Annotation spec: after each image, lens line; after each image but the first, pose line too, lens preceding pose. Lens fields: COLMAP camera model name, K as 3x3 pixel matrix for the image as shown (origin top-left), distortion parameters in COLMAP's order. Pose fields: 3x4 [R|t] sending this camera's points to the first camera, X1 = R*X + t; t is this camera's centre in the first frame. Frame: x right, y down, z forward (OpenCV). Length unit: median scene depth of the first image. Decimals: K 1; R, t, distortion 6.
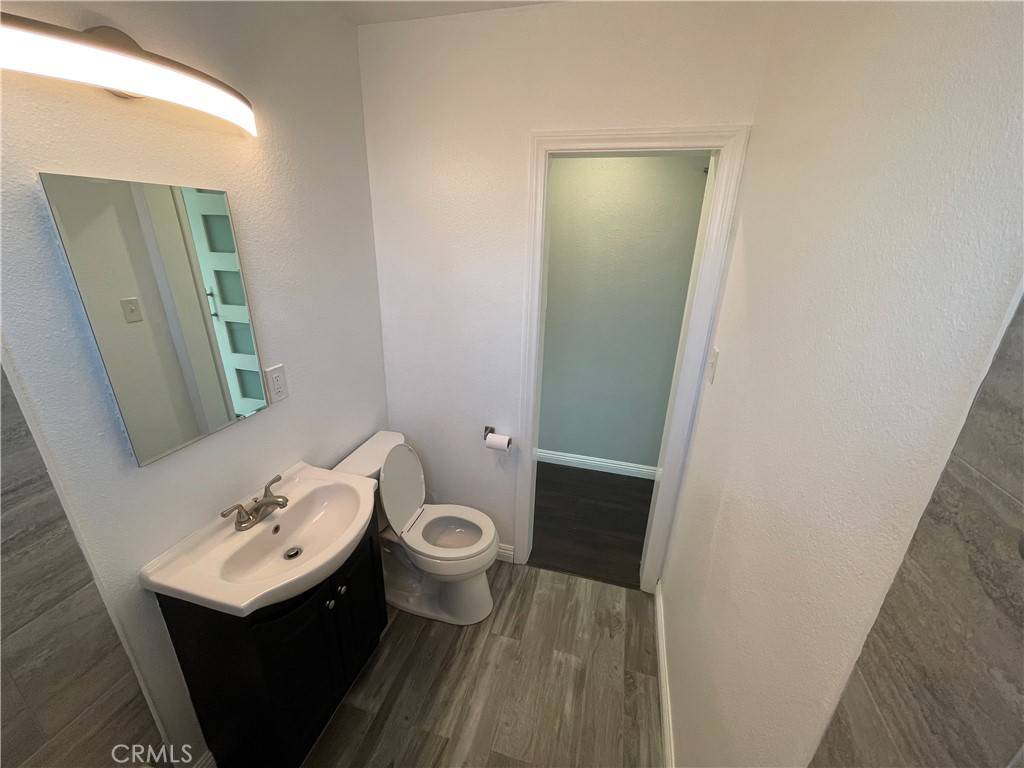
lens RADIAL K [[413.3, 0, 512.0], [0, 413.3, 384.0], [0, 0, 1]] dist [-0.001216, 0.000011]
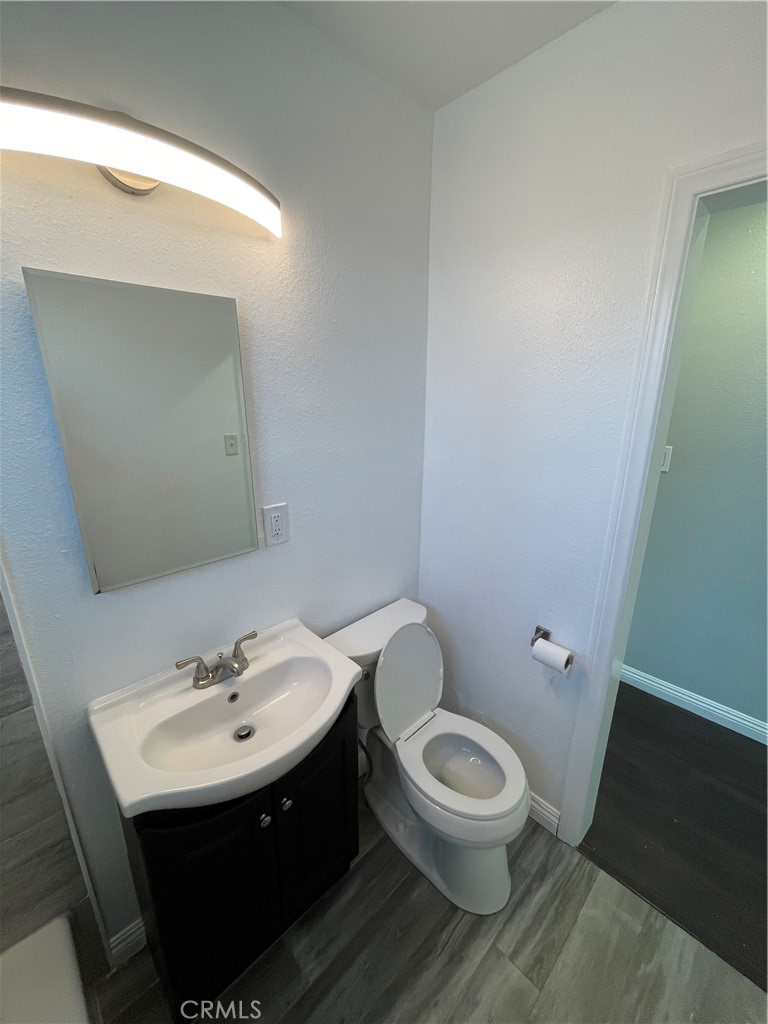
lens RADIAL K [[413.3, 0, 384.0], [0, 413.3, 512.0], [0, 0, 1]] dist [-0.001216, 0.000011]
pose [[0.858925, 0.119001, -0.498082, 0.044582], [-0.156654, 0.987057, -0.034318, -0.026707], [0.487552, 0.107503, 0.866450, 0.296024]]
